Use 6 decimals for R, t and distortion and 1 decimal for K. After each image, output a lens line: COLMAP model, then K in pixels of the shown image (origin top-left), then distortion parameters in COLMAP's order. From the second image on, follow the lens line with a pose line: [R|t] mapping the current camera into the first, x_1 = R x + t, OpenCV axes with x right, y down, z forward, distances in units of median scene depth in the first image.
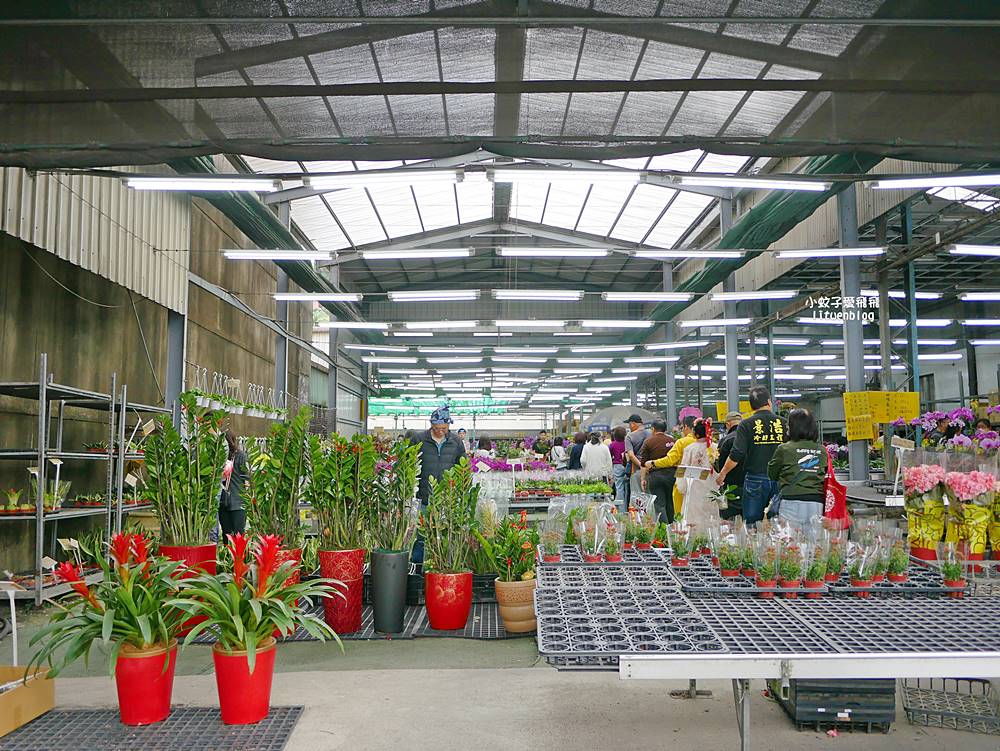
lens RADIAL K [[857.3, 0, 500.0], [0, 857.3, 375.5], [0, 0, 1]] dist [-0.035378, 0.005841]
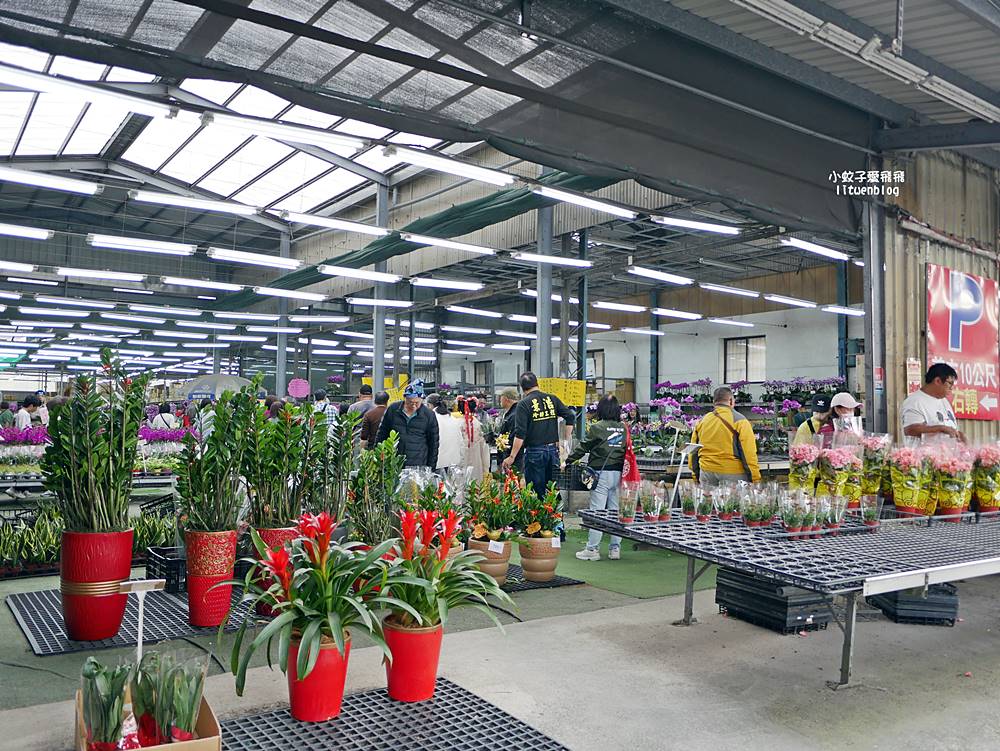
lens RADIAL K [[857.3, 0, 500.0], [0, 857.3, 375.5], [0, 0, 1]] dist [-0.035378, 0.005841]
pose [[0.814985, 0.051816, 0.577161, -0.320196], [-0.073120, 0.997229, 0.013721, 0.004144], [-0.574850, -0.053385, 0.816515, 0.058503]]
